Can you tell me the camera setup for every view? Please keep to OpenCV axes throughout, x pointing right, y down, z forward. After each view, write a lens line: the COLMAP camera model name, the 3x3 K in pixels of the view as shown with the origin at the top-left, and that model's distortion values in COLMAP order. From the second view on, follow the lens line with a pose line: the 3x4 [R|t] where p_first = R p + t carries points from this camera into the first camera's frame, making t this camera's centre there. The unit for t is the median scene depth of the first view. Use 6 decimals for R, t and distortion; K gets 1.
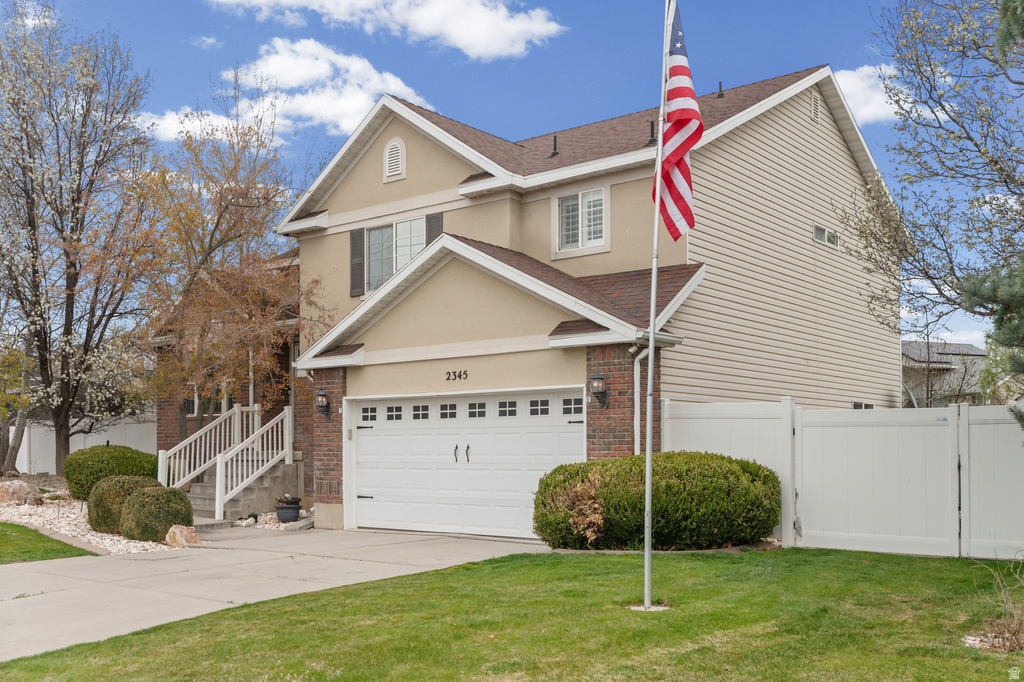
lens RADIAL K [[998.6, 0, 511.6], [0, 998.6, 411.9], [0, 0, 1]] dist [-0.006758, 0.006263]
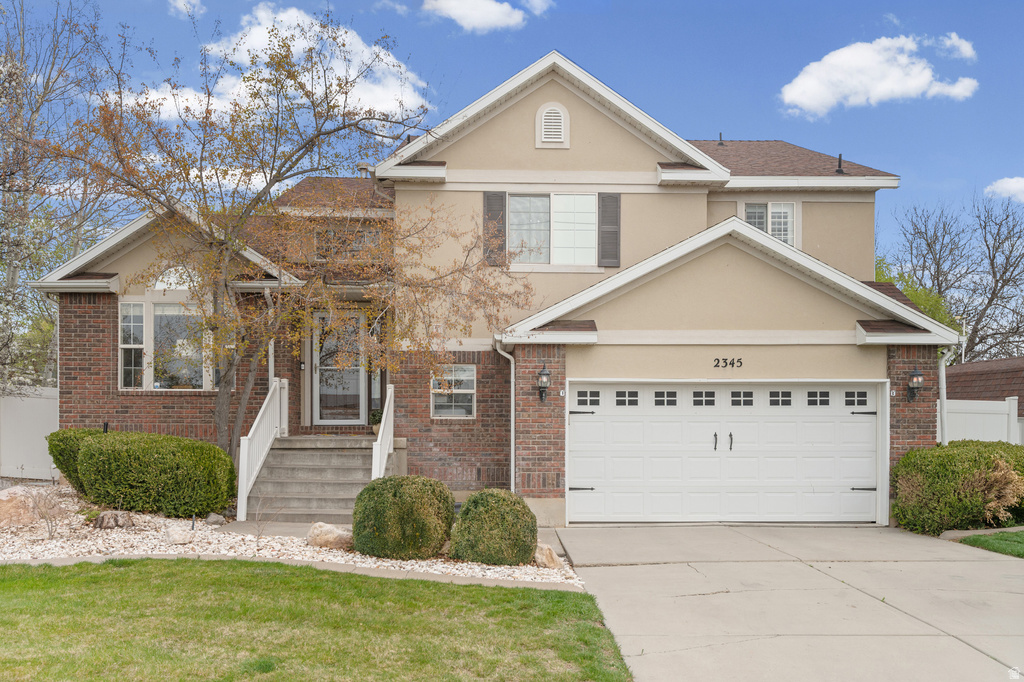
lens RADIAL K [[767.0, 0, 509.0], [0, 767.0, 422.8], [0, 0, 1]] dist [-0.010686, 0.007771]
pose [[0.766690, 0.018185, 0.641760, -0.675280], [-0.028761, 0.999568, 0.006036, 0.023420], [-0.641373, -0.023086, 0.766882, 0.529638]]
